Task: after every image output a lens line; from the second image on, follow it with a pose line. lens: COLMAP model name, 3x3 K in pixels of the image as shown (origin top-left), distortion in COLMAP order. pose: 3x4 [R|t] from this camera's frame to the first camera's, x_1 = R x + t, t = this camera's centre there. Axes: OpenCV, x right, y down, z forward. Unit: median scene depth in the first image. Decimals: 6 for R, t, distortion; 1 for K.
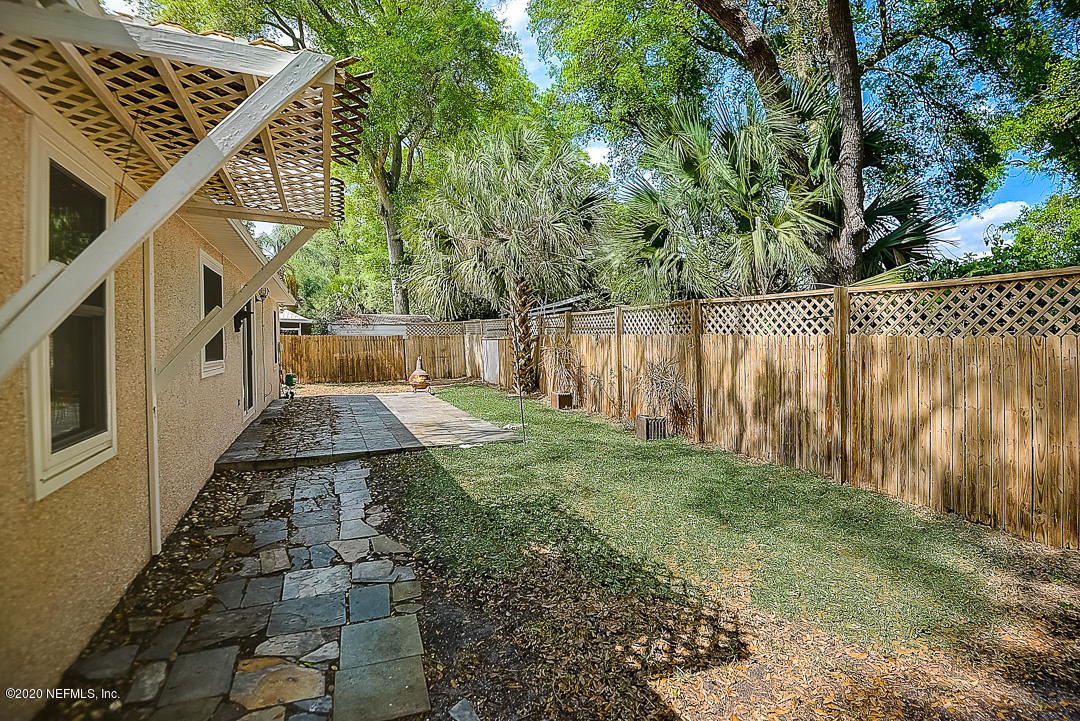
lens RADIAL K [[526.1, 0, 545.5], [0, 526.1, 339.7], [0, 0, 1]] dist [0.002414, -0.023547]
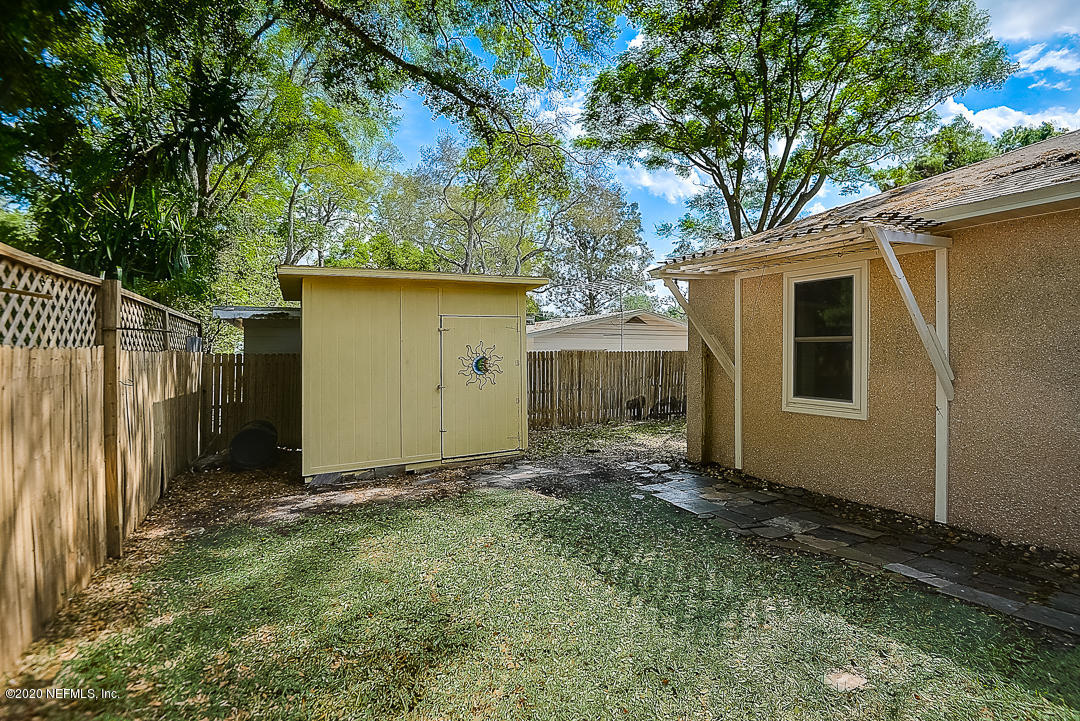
lens RADIAL K [[502.5, 0, 538.4], [0, 502.5, 348.0], [0, 0, 1]] dist [-0.000519, -0.018703]
pose [[-0.998208, 0.007500, -0.059365, 0.279645], [0.007715, 0.999965, -0.003384, -0.015517], [0.059338, -0.003836, -0.998231, 2.005958]]
